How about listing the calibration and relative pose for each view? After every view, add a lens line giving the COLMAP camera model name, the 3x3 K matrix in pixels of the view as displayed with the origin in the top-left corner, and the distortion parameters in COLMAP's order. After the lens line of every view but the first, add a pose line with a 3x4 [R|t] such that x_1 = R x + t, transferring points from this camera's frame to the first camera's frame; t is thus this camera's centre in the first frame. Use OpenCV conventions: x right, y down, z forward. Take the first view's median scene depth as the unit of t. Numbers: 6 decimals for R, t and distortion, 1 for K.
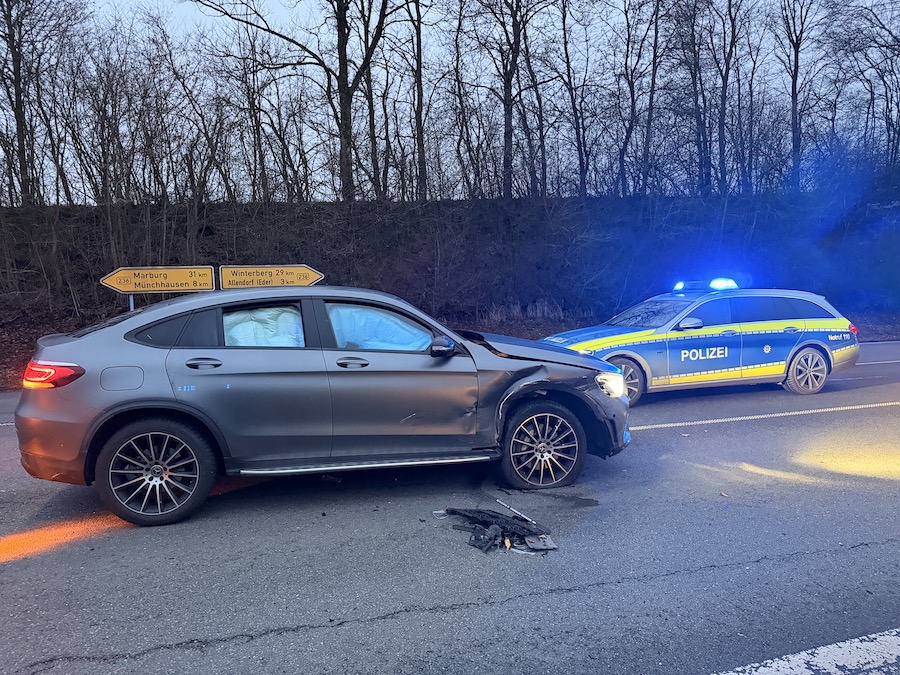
lens RADIAL K [[630.9, 0, 450.0], [0, 630.9, 337.5], [0, 0, 1]] dist [0.003355, -0.003504]
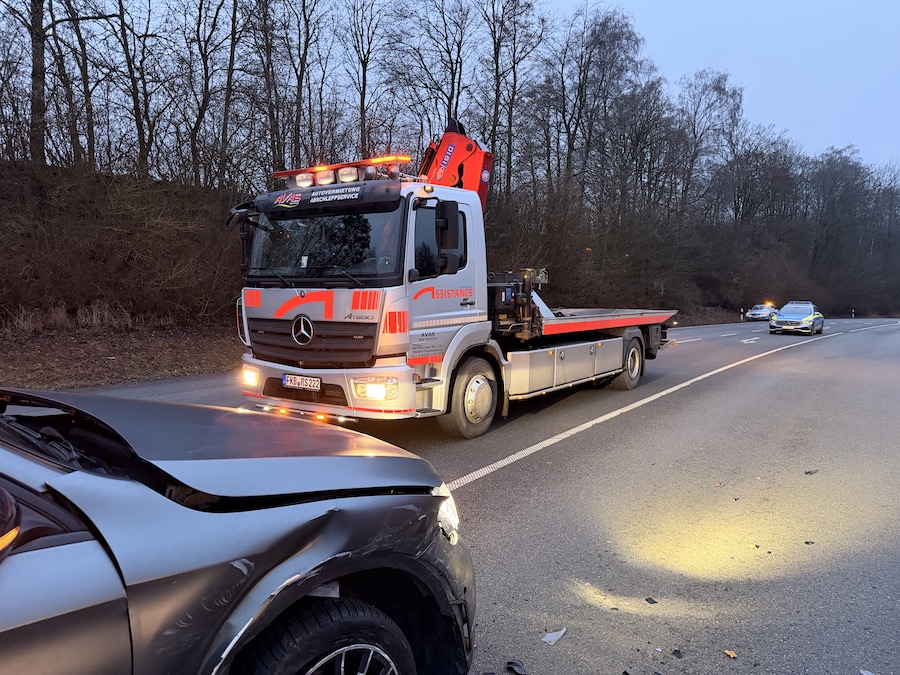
lens RADIAL K [[630.9, 0, 450.0], [0, 630.9, 337.5], [0, 0, 1]] dist [0.003355, -0.003504]
pose [[0.775486, -0.007588, 0.631319, -0.002275], [0.011645, 0.999930, -0.002285, -0.007695], [-0.631257, 0.009124, 0.775520, 0.117435]]
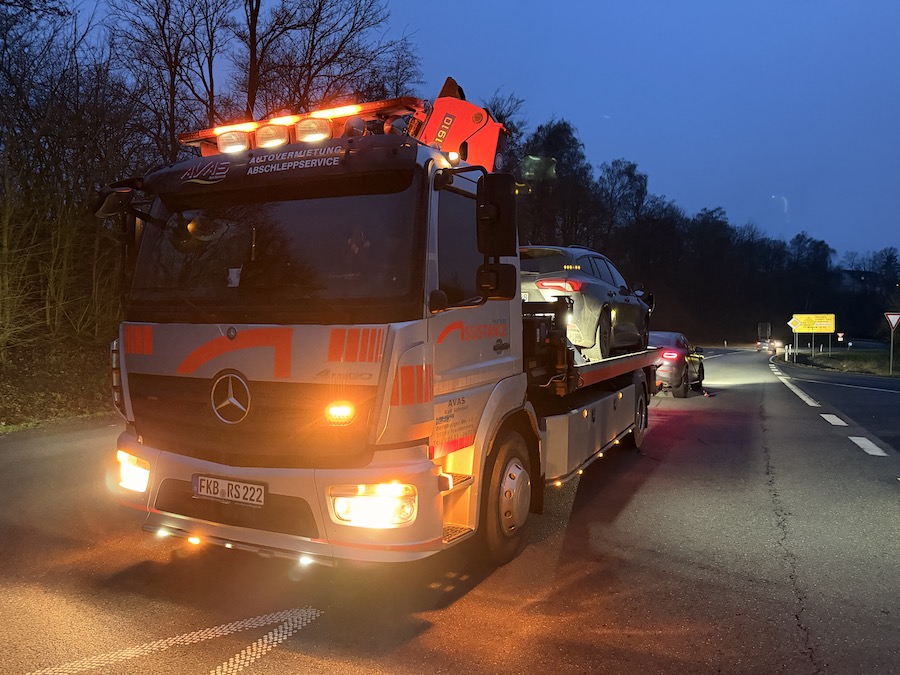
lens RADIAL K [[630.9, 0, 450.0], [0, 630.9, 337.5], [0, 0, 1]] dist [0.003355, -0.003504]
pose [[0.671185, 0.021876, 0.740967, 0.222350], [0.019852, 0.998676, -0.047467, -0.062452], [-0.741024, 0.046569, 0.669862, 0.667763]]
